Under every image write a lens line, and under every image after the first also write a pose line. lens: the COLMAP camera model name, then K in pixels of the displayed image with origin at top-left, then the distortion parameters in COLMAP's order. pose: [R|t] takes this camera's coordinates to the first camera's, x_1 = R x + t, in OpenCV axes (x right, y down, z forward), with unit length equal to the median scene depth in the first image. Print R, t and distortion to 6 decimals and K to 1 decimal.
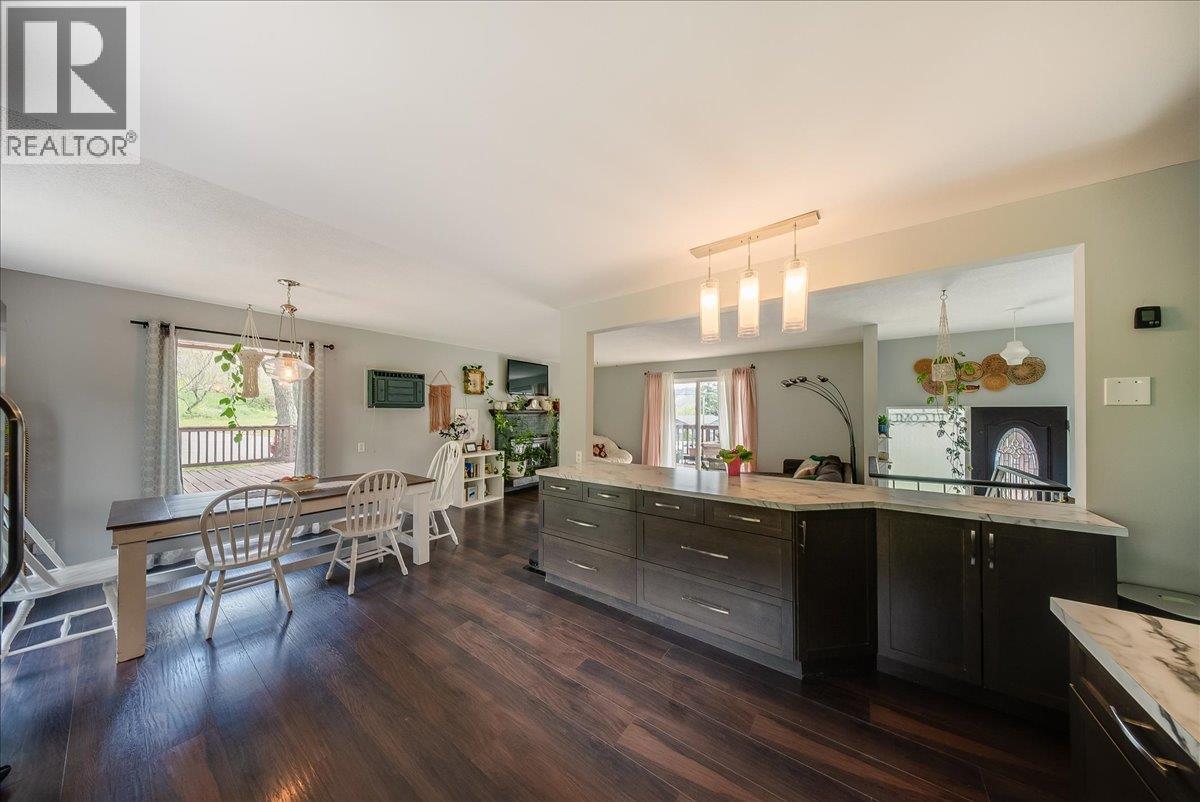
lens RADIAL K [[360.4, 0, 597.5], [0, 360.4, 410.6], [0, 0, 1]] dist [0.001142, -0.000976]
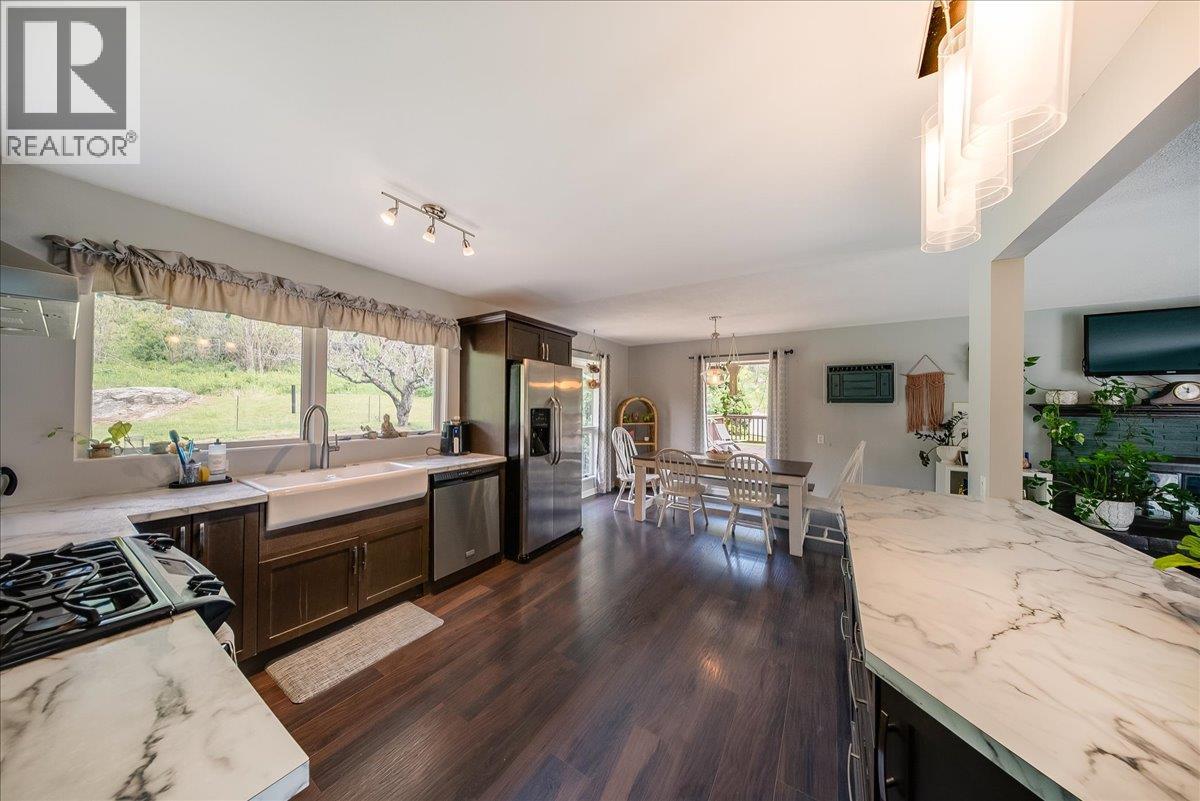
lens RADIAL K [[360.4, 0, 598.6], [0, 360.4, 402.7], [0, 0, 1]] dist [0.001142, -0.000976]
pose [[0.067314, -0.006684, -0.997709, 0.298625], [-0.003284, 0.999971, -0.006921, 0.001149], [0.997726, 0.003742, 0.067290, 0.226547]]
